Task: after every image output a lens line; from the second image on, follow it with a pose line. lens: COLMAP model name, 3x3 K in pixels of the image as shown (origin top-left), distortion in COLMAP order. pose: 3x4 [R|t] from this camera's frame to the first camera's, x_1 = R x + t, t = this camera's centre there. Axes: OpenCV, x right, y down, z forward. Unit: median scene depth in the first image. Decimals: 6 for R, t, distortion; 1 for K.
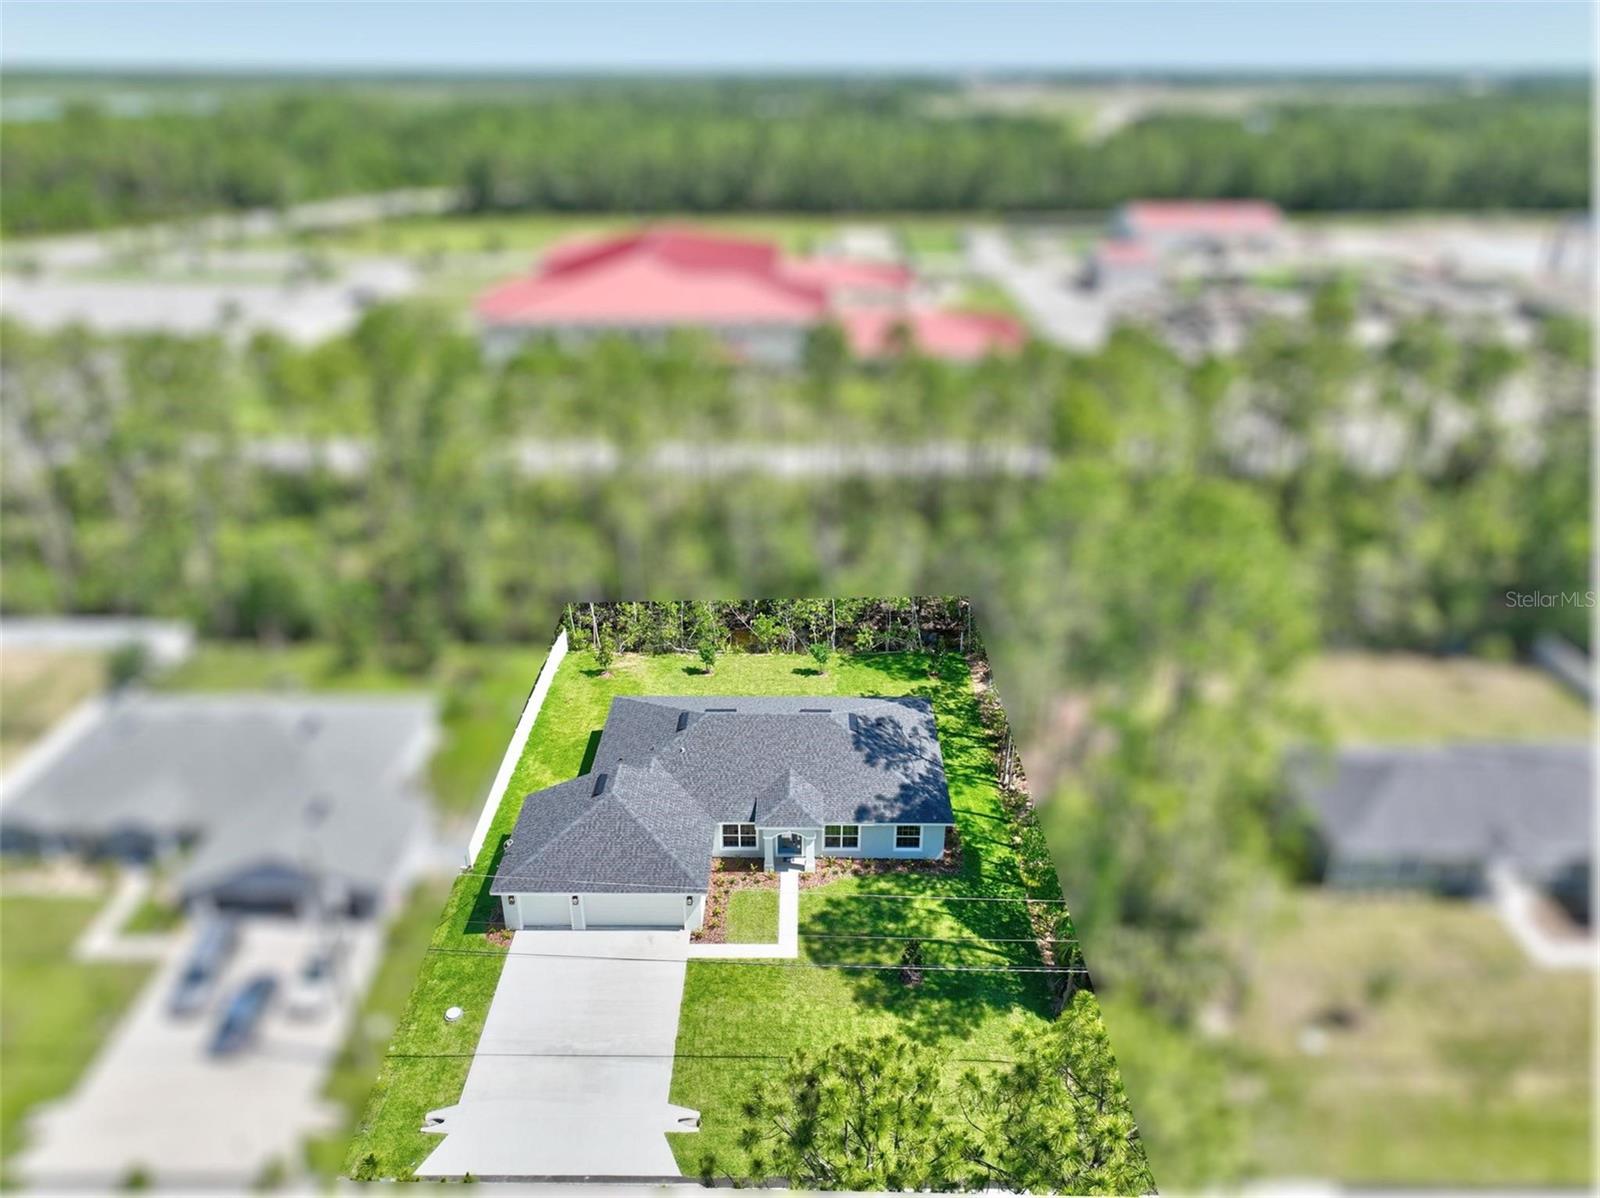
lens RADIAL K [[1125.9, 0, 800.0], [0, 1125.9, 599.0], [0, 0, 1]] dist [-0.001635, 0.014780]
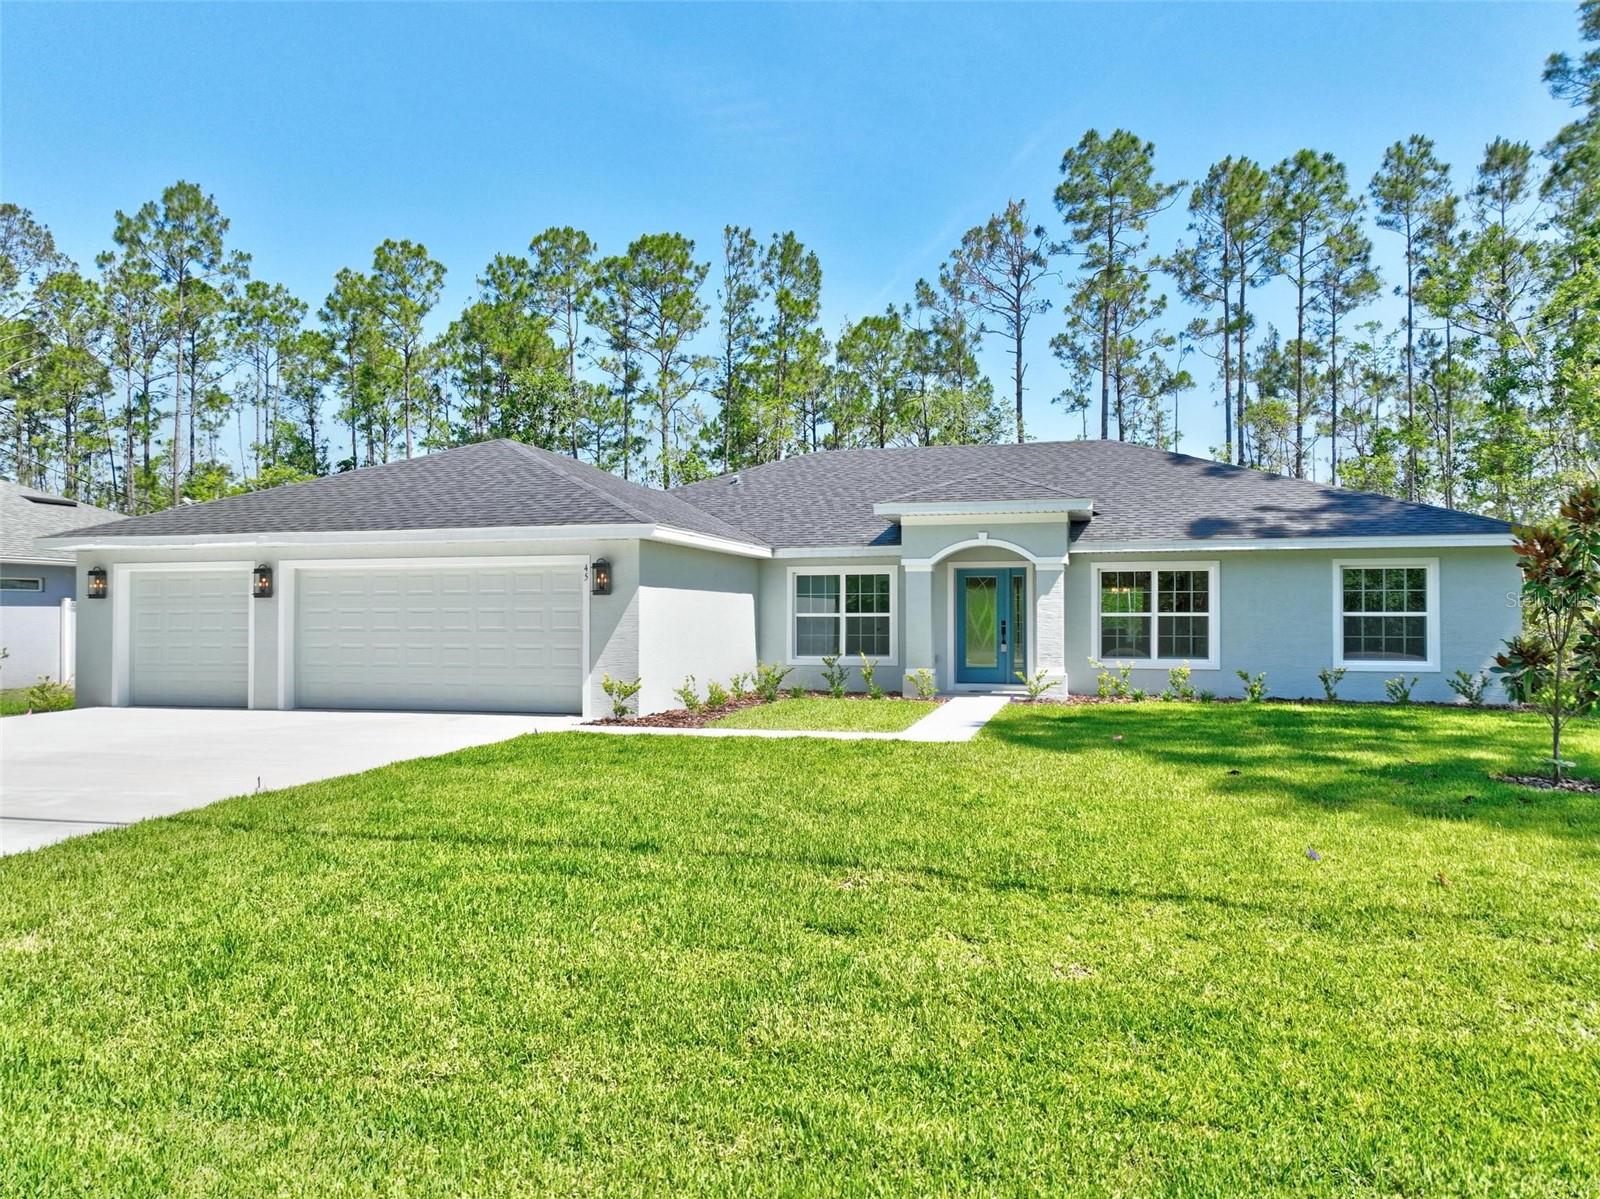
lens RADIAL K [[1123.8, 0, 802.7], [0, 1123.8, 603.9], [0, 0, 1]] dist [-0.003564, 0.019855]
pose [[0.967472, -0.006678, -0.252890, 0.021125], [-0.104903, 0.899063, -0.425065, 0.355474], [0.230203, 0.437767, 0.869118, 0.700230]]
